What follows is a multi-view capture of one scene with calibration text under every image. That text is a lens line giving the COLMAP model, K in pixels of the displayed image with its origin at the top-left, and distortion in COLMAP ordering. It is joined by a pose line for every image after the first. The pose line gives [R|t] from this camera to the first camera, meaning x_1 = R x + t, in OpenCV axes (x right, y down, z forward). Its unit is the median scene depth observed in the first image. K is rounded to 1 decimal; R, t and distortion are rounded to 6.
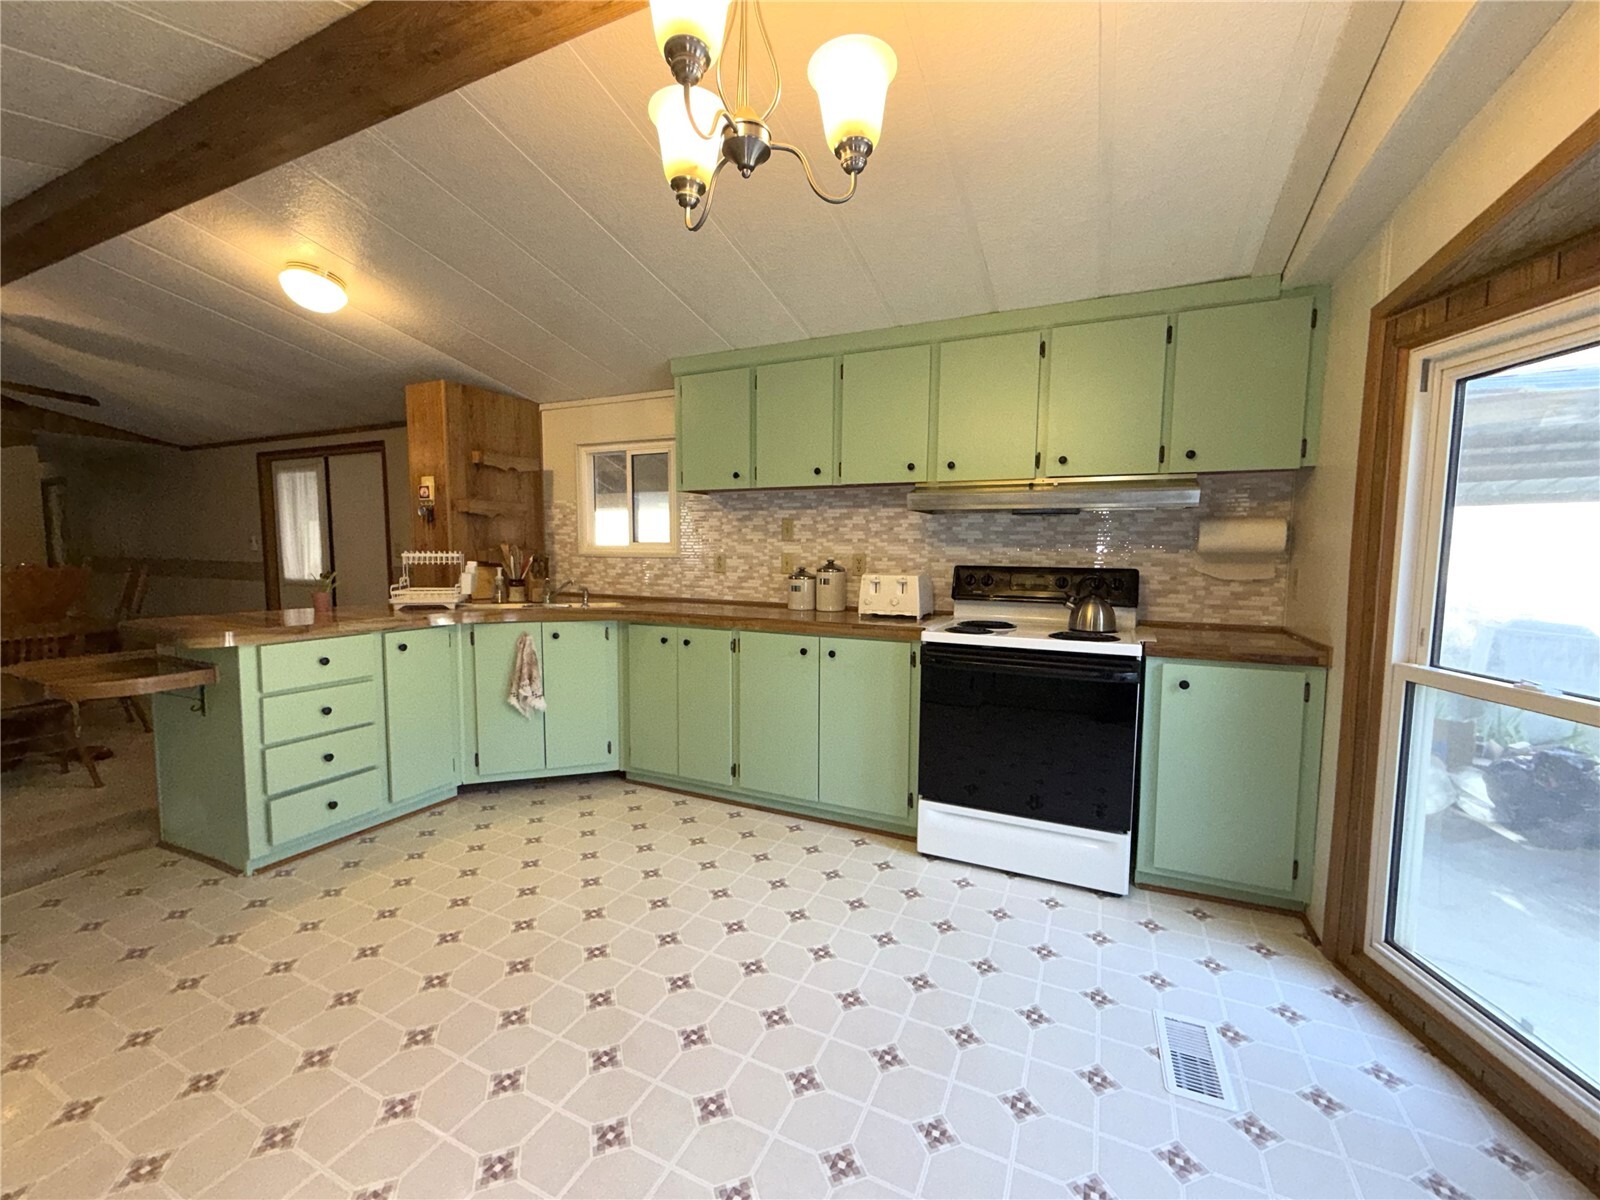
lens RADIAL K [[650.3, 0, 792.4], [0, 650.3, 602.9], [0, 0, 1]] dist [0.000907, 0.000073]
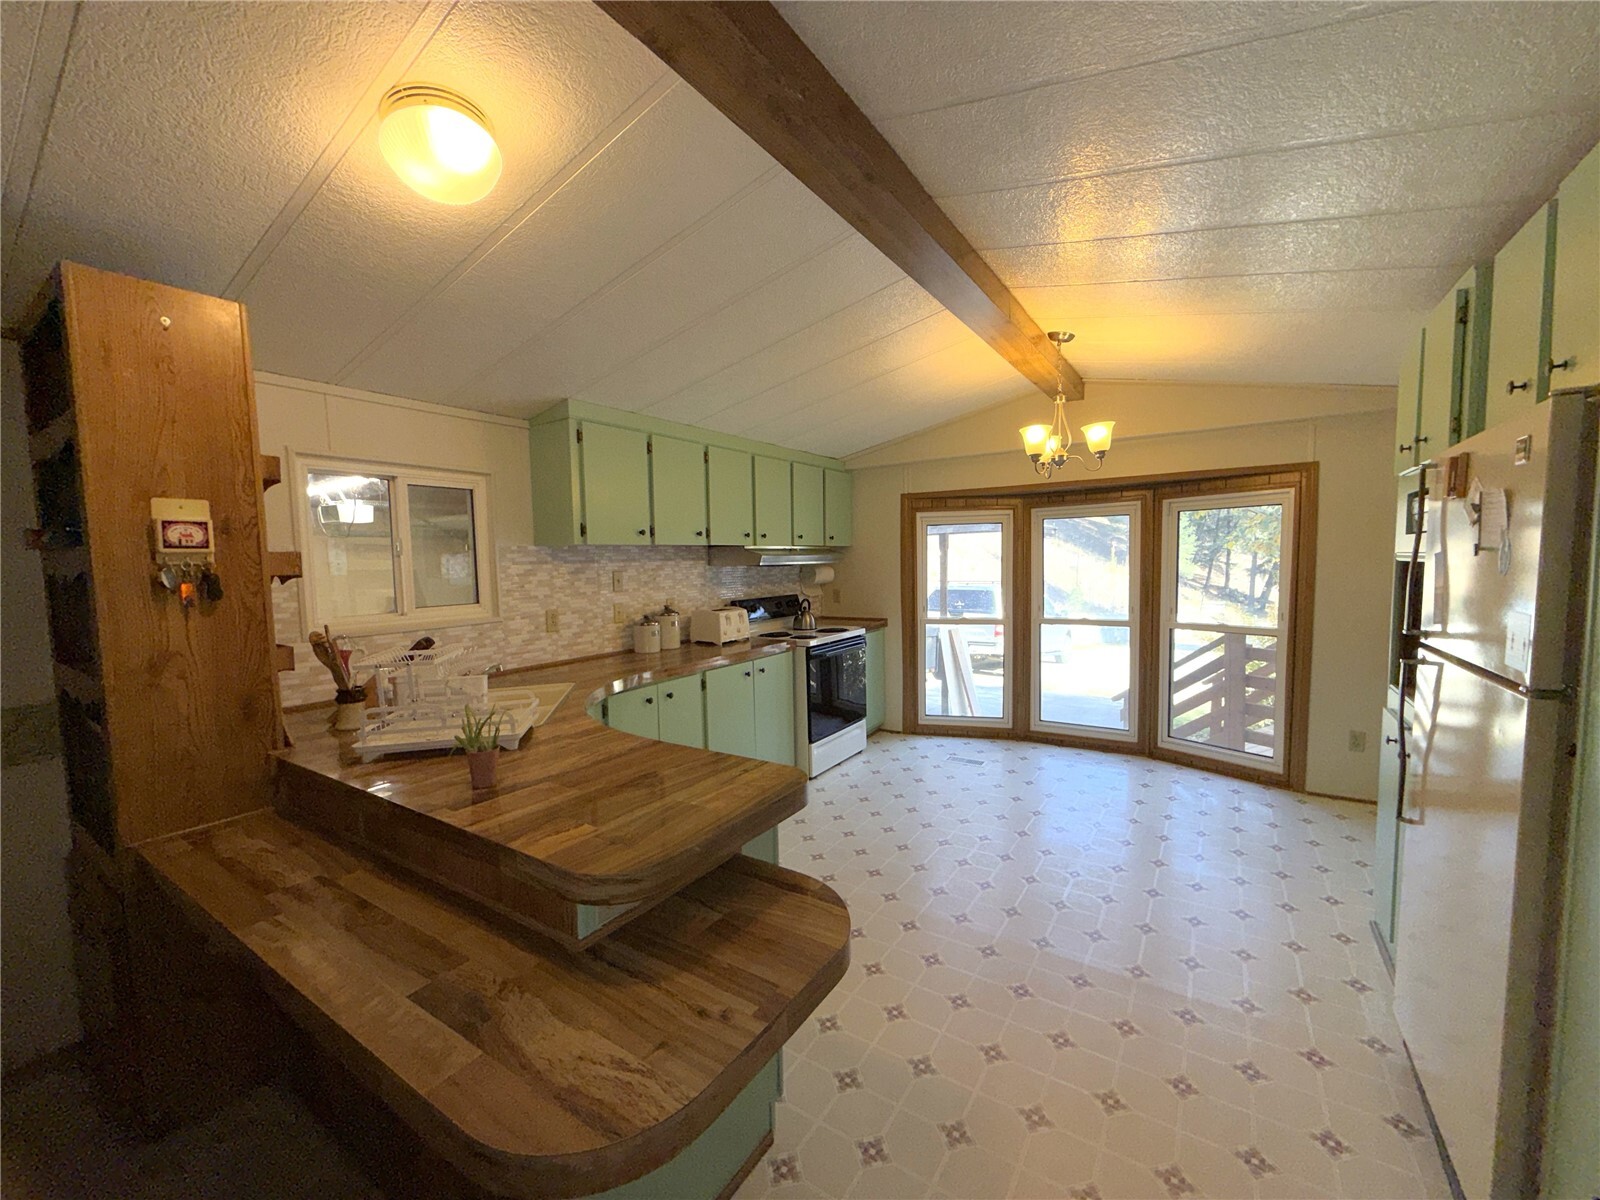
lens RADIAL K [[650.3, 0, 792.4], [0, 650.3, 602.9], [0, 0, 1]] dist [0.000907, 0.000073]
pose [[0.135833, -0.082902, 0.987257, -0.974863], [0.103882, 0.992192, 0.069024, -0.116449], [-0.985270, 0.093183, 0.143385, 0.552262]]
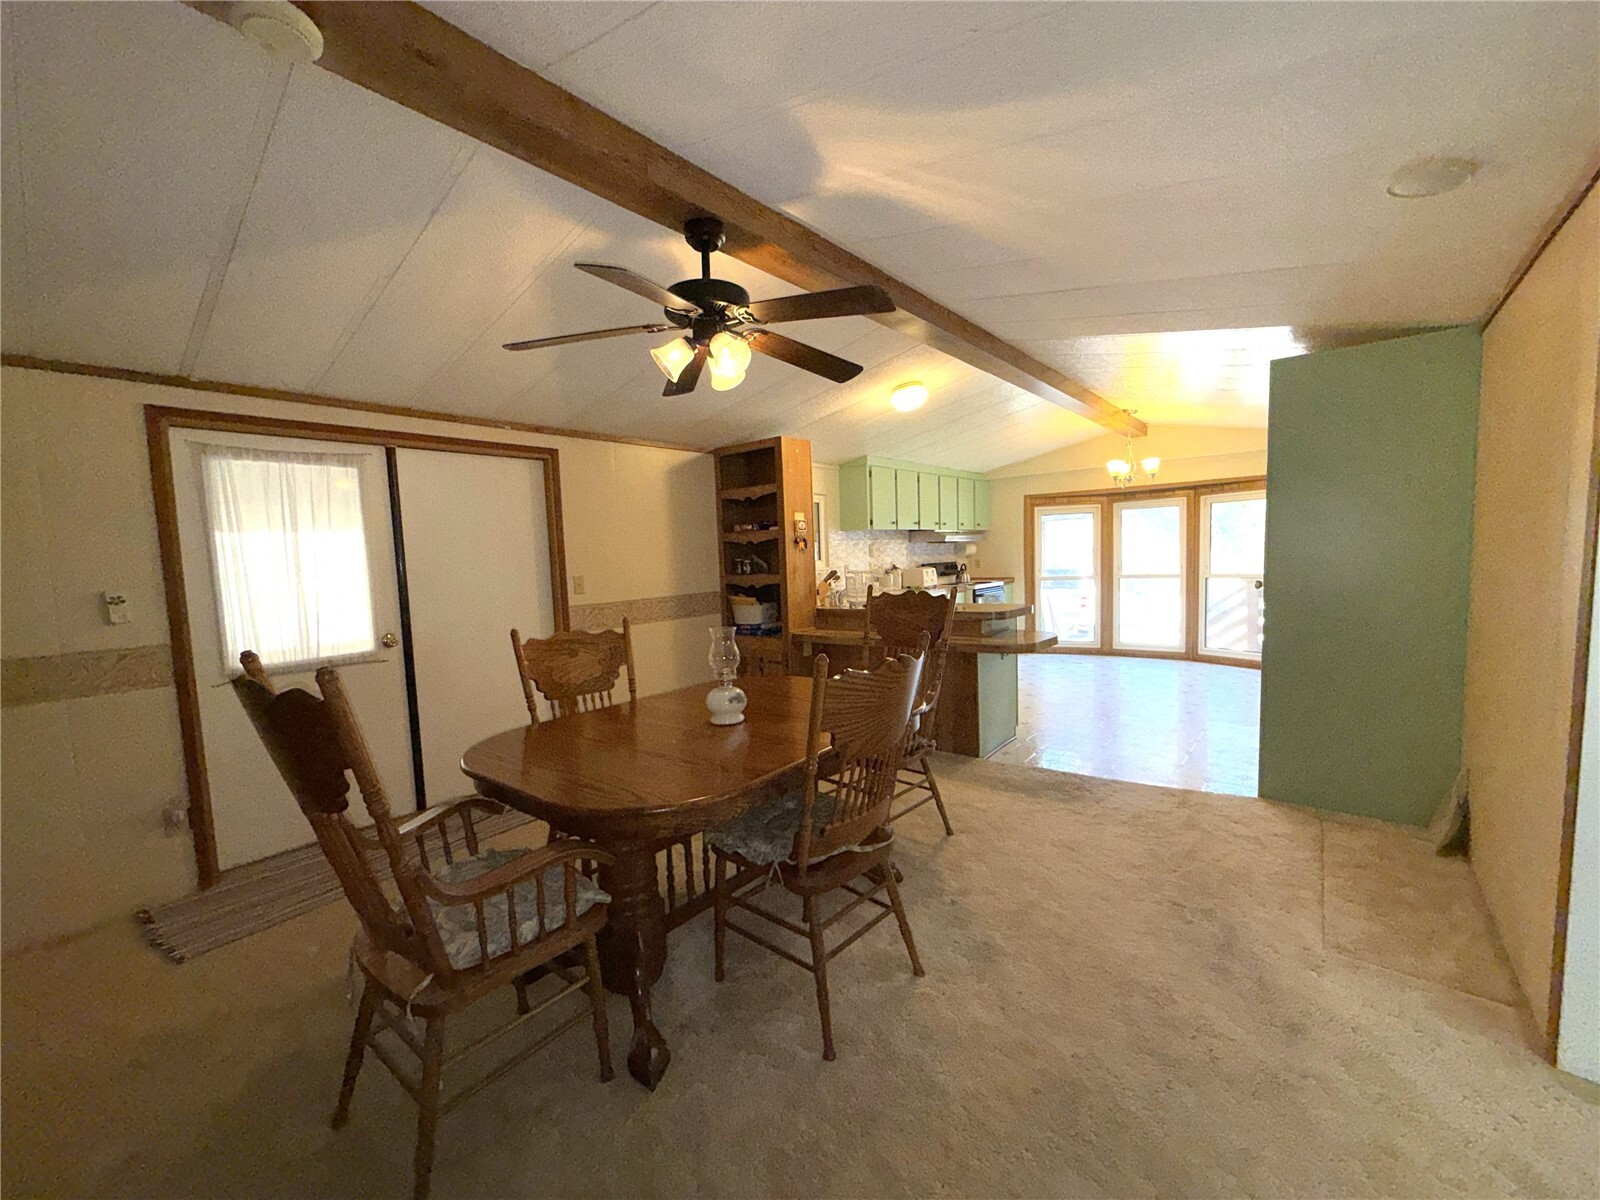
lens RADIAL K [[650.3, 0, 792.4], [0, 650.3, 602.9], [0, 0, 1]] dist [0.000907, 0.000073]
pose [[0.239606, -0.095382, 0.966174, -1.830935], [0.119129, 0.990531, 0.068244, -0.113773], [-0.963534, 0.098748, 0.248700, 0.738428]]
